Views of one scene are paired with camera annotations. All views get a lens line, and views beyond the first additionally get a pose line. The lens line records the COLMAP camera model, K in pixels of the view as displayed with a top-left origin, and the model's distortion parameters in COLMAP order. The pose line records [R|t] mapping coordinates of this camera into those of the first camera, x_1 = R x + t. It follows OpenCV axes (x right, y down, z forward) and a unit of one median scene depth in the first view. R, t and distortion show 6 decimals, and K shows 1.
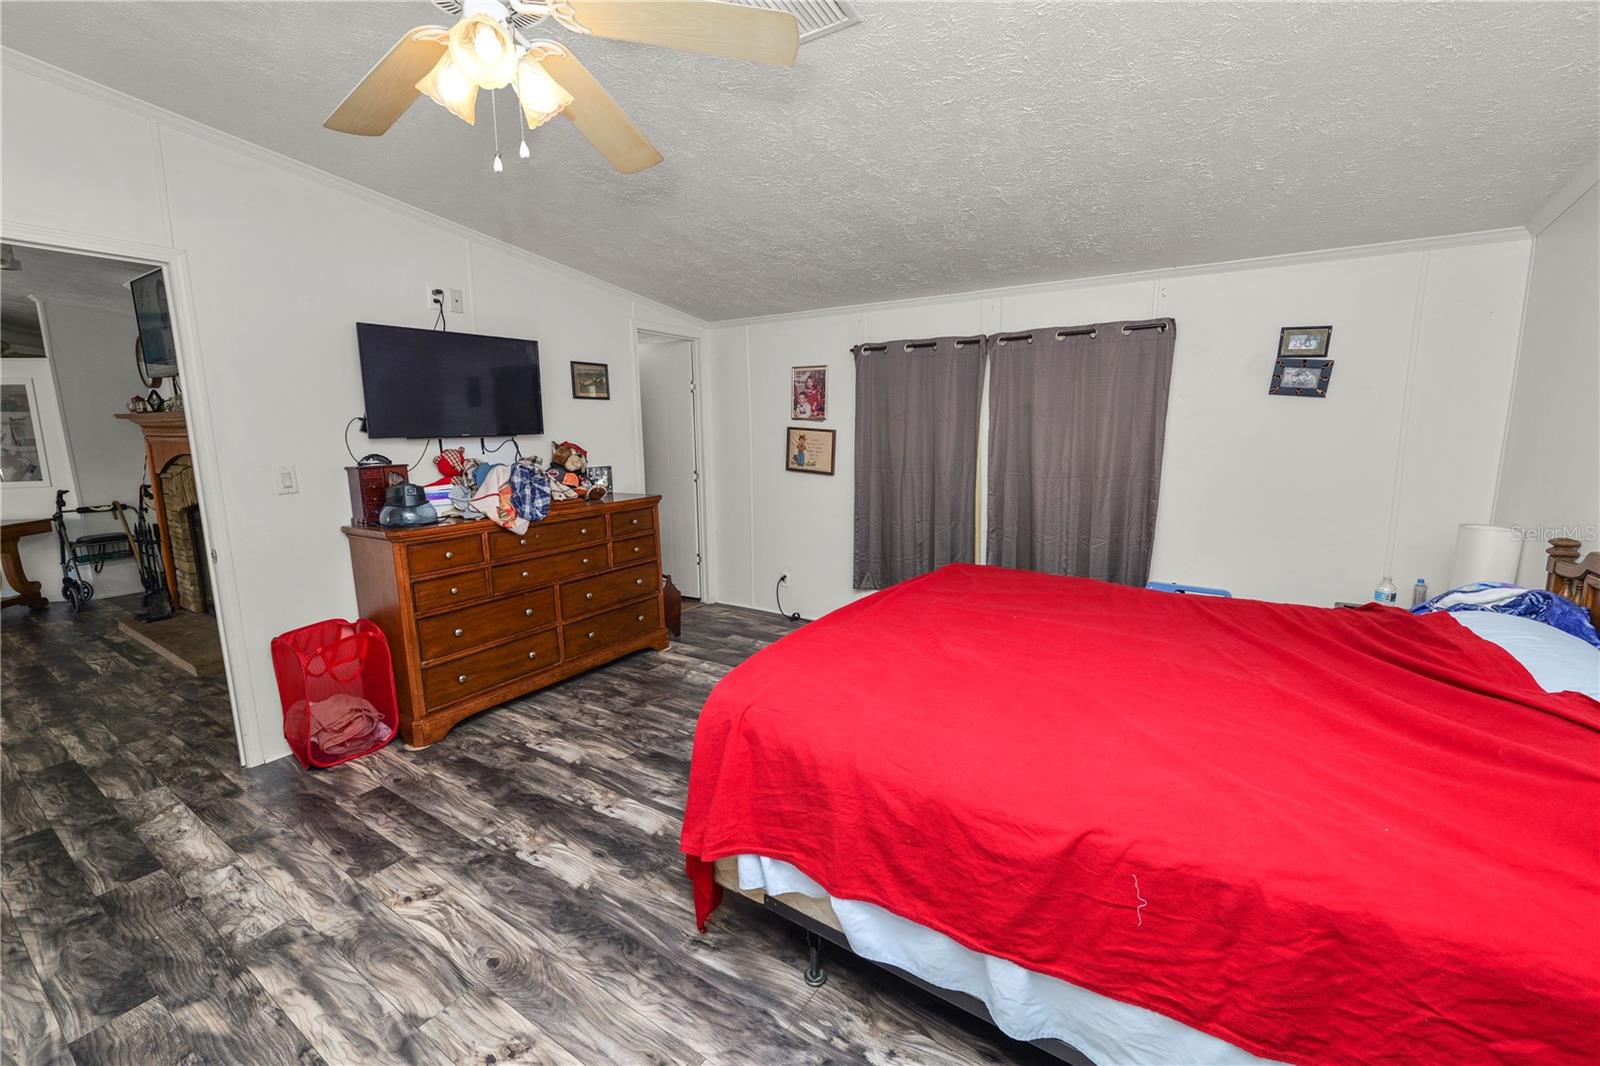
lens RADIAL K [[651.0, 0, 799.2], [0, 651.0, 532.0], [0, 0, 1]] dist [-0.013965, 0.001253]
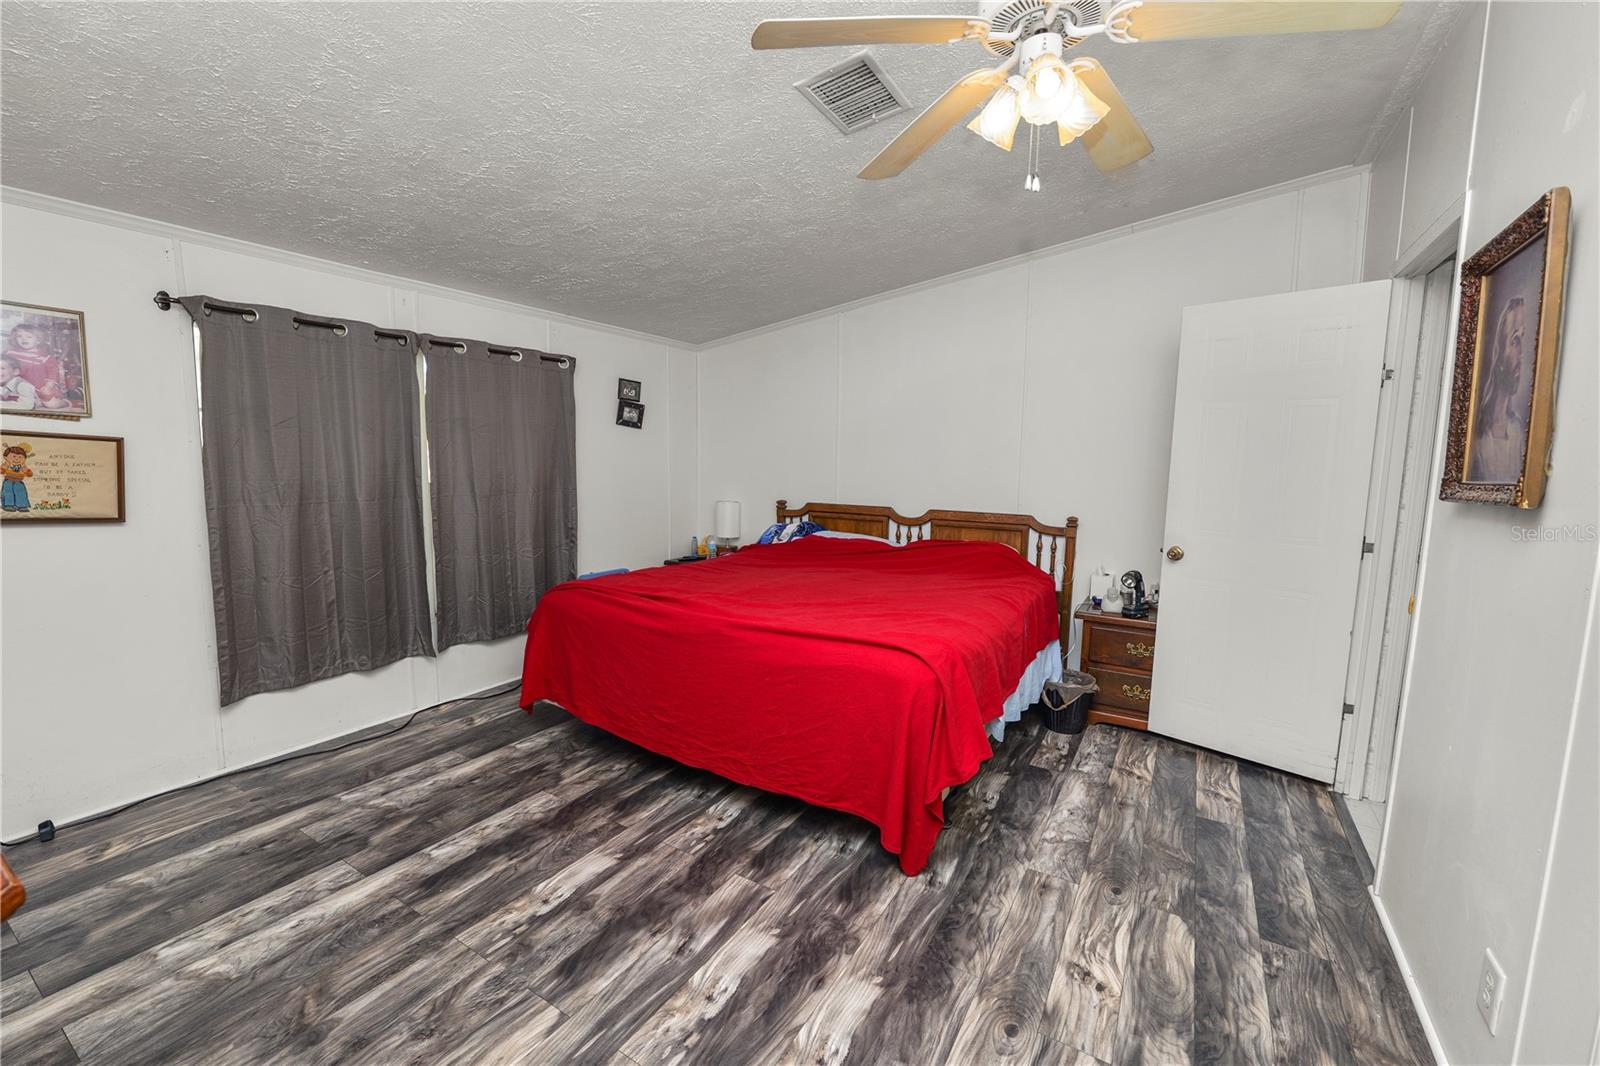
lens RADIAL K [[651.0, 0, 801.8], [0, 651.0, 529.2], [0, 0, 1]] dist [-0.013965, 0.001253]
pose [[-0.033791, -0.101094, 0.994303, -0.954884], [0.148771, 0.983278, 0.105029, -0.105701], [-0.988294, 0.151473, -0.018186, 0.897868]]
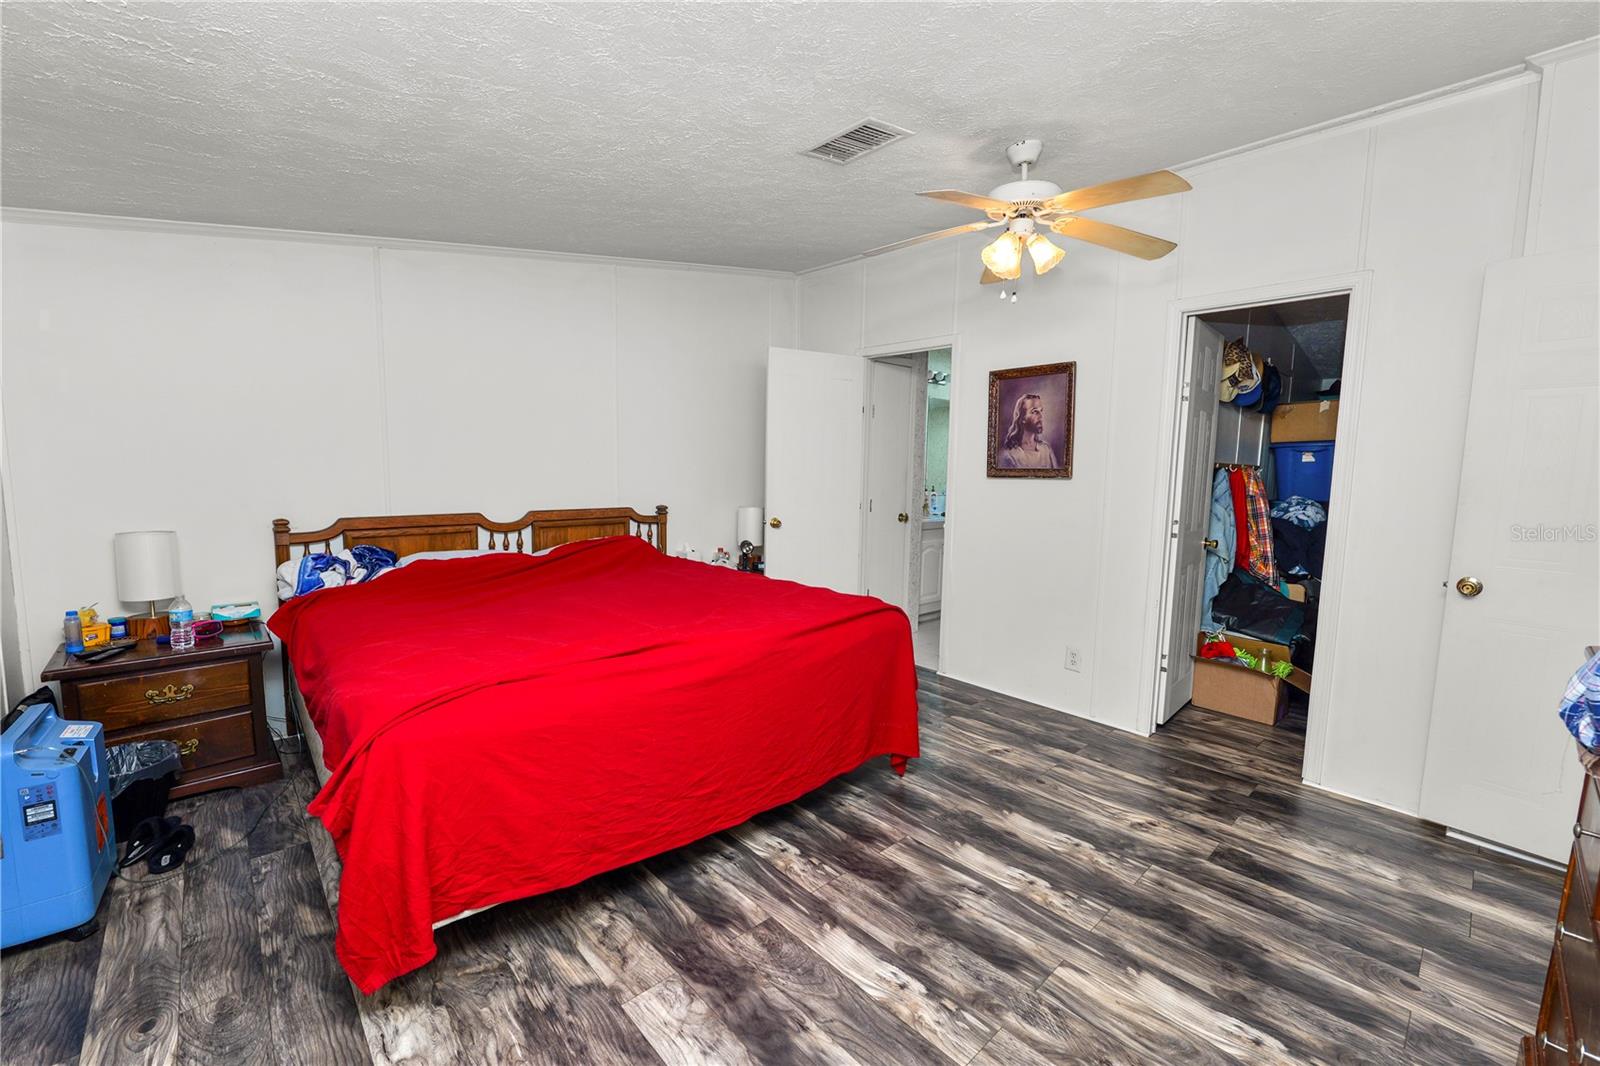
lens RADIAL K [[651.0, 0, 799.4], [0, 651.0, 530.7], [0, 0, 1]] dist [-0.013965, 0.001253]
pose [[-0.969108, -0.033300, 0.244379, -0.203728], [0.032108, 0.965378, 0.258870, -0.262250], [-0.244539, 0.258720, -0.934486, 1.847204]]
